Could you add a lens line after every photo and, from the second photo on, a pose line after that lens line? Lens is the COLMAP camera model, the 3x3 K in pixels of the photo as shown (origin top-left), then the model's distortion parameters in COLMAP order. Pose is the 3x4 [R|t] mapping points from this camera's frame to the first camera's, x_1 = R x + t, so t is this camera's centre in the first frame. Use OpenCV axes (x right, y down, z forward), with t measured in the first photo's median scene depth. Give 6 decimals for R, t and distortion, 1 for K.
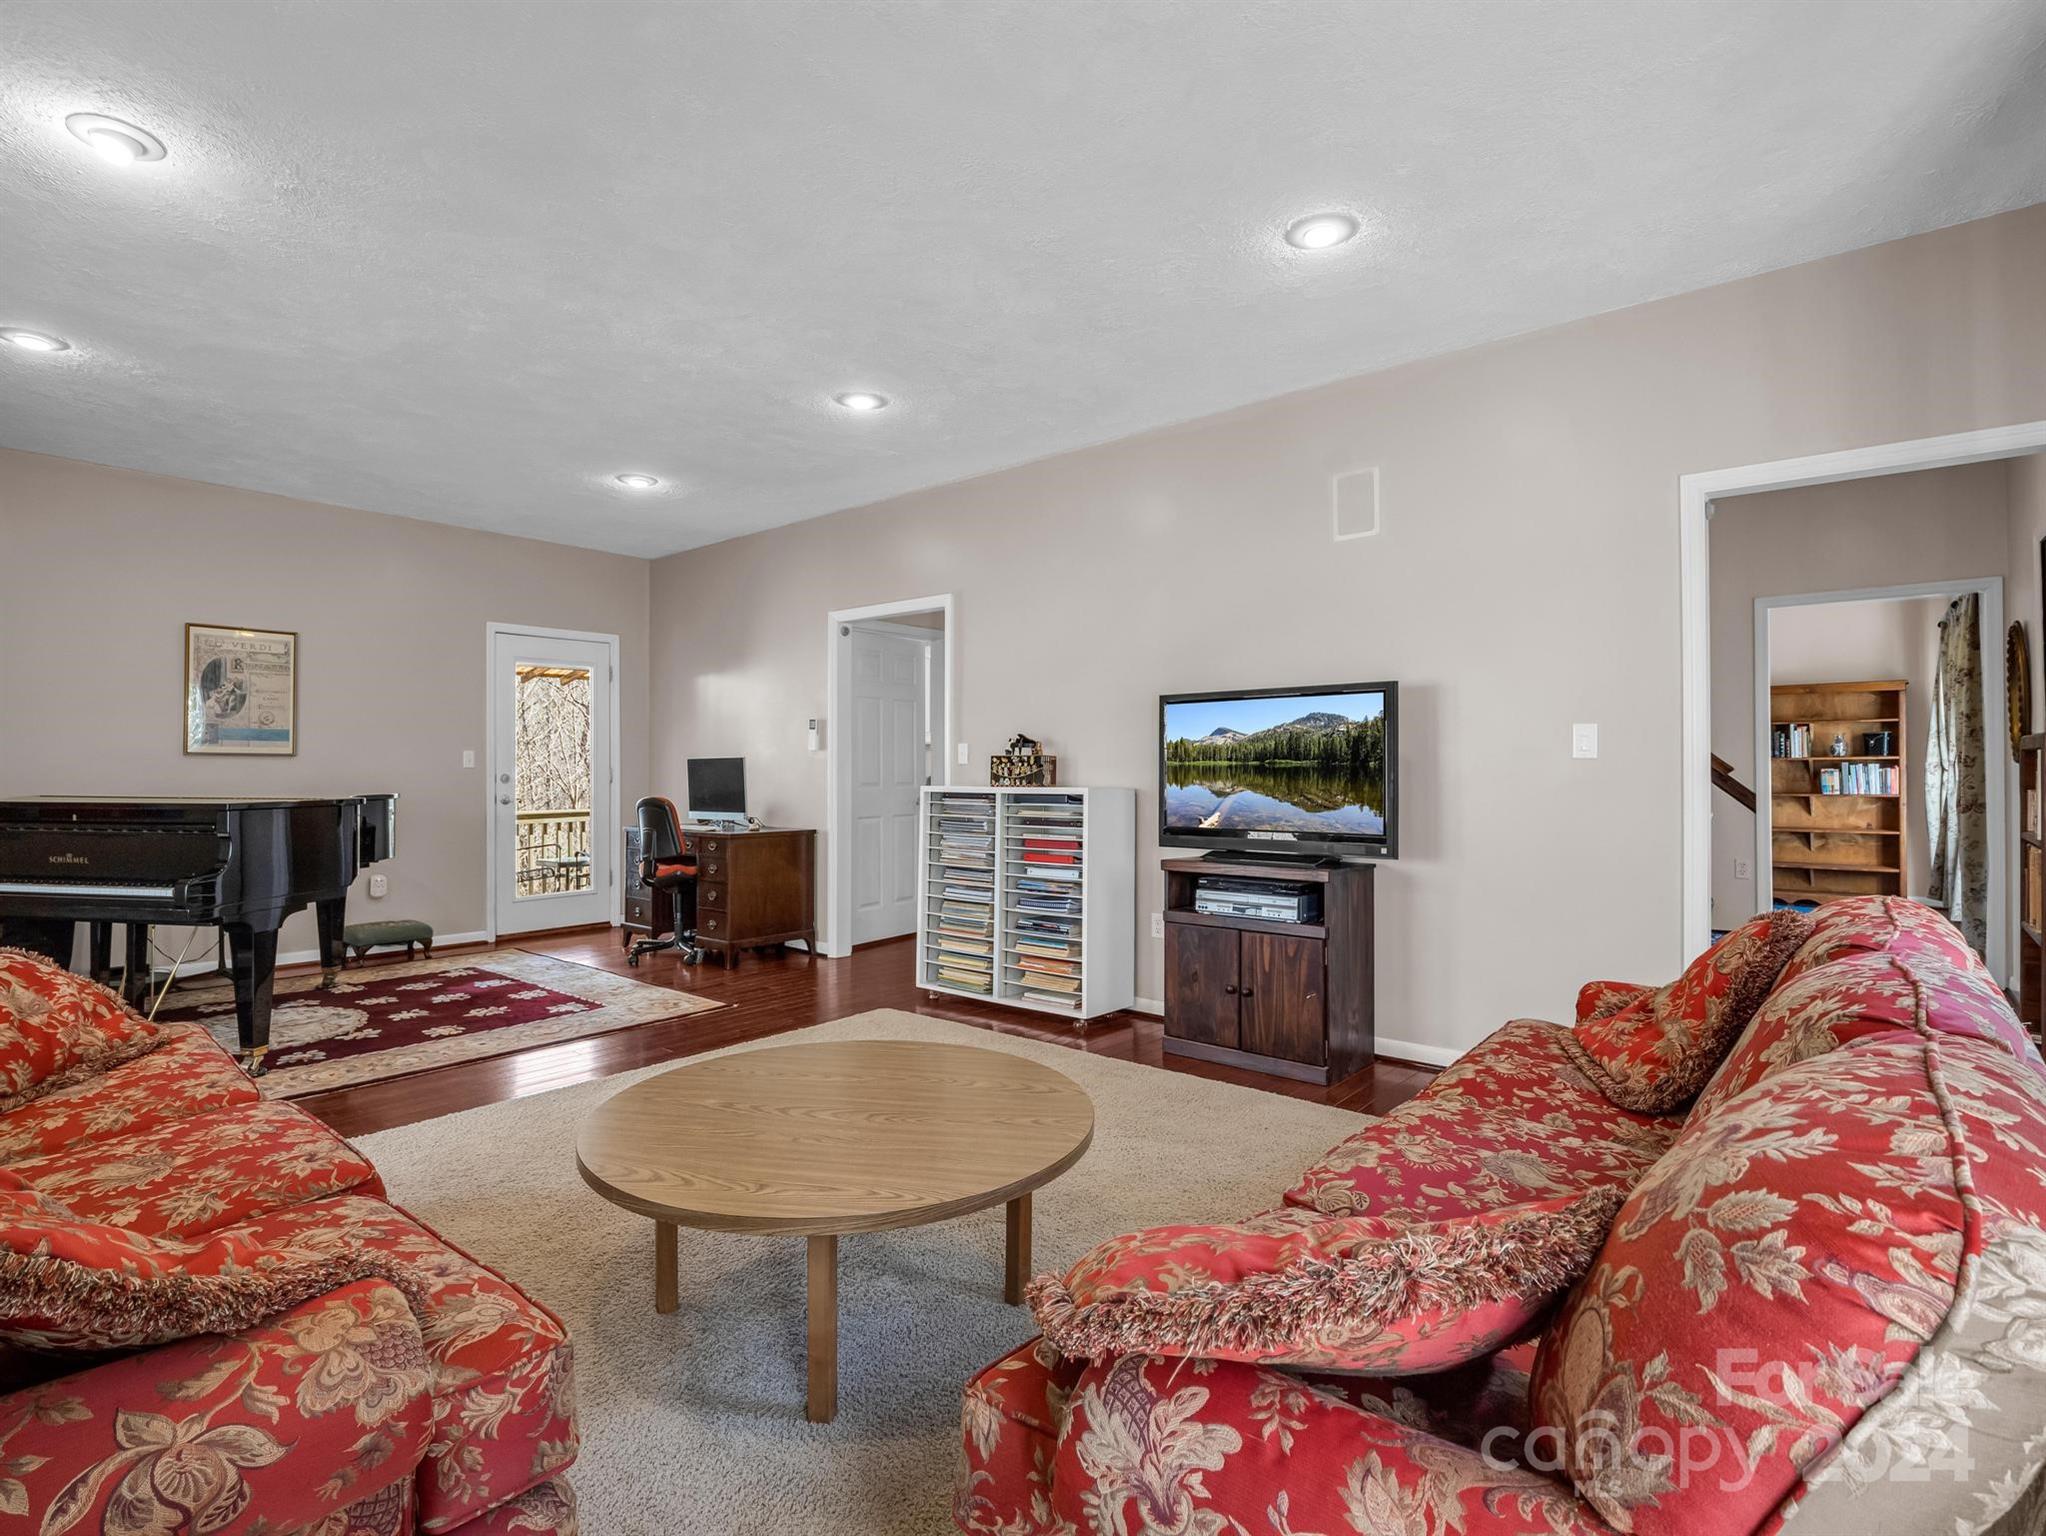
lens RADIAL K [[1024.5, 0, 1010.0], [0, 1024.5, 749.9], [0, 0, 1]] dist [-0.005630, -0.004673]
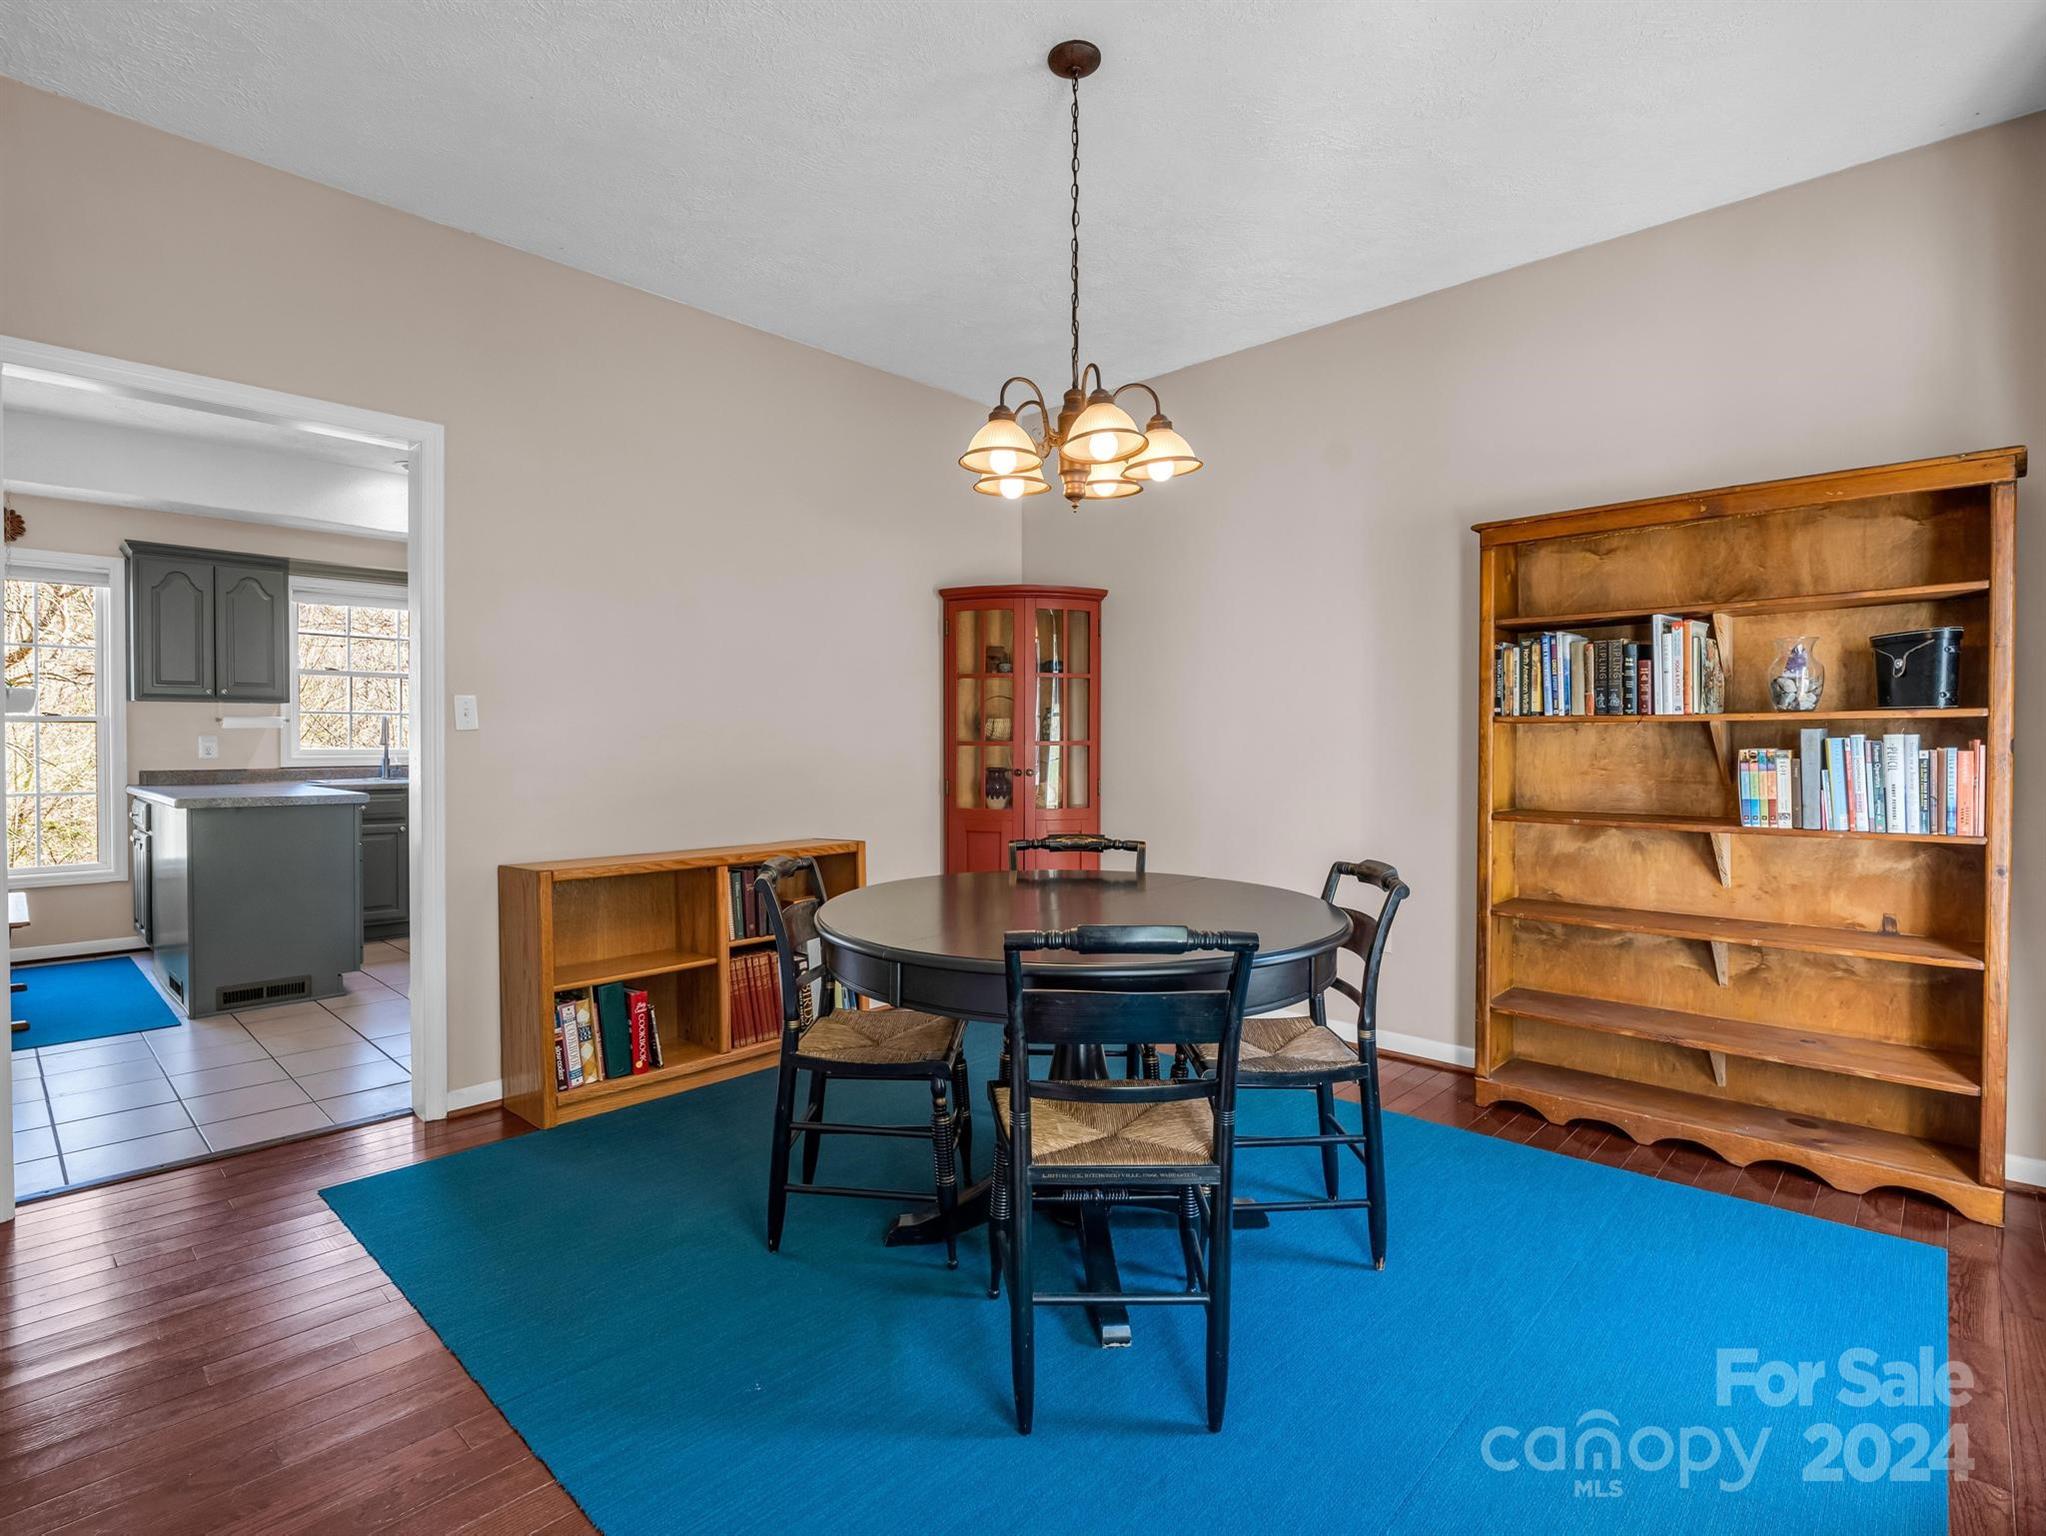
lens RADIAL K [[1024.5, 0, 1006.1], [0, 1024.5, 738.2], [0, 0, 1]] dist [-0.005630, -0.004673]
pose [[0.998289, 0.007448, -0.057998, 0.581548], [-0.006611, 0.999871, 0.014611, 0.012048], [0.058099, -0.014202, 0.998210, 0.661154]]
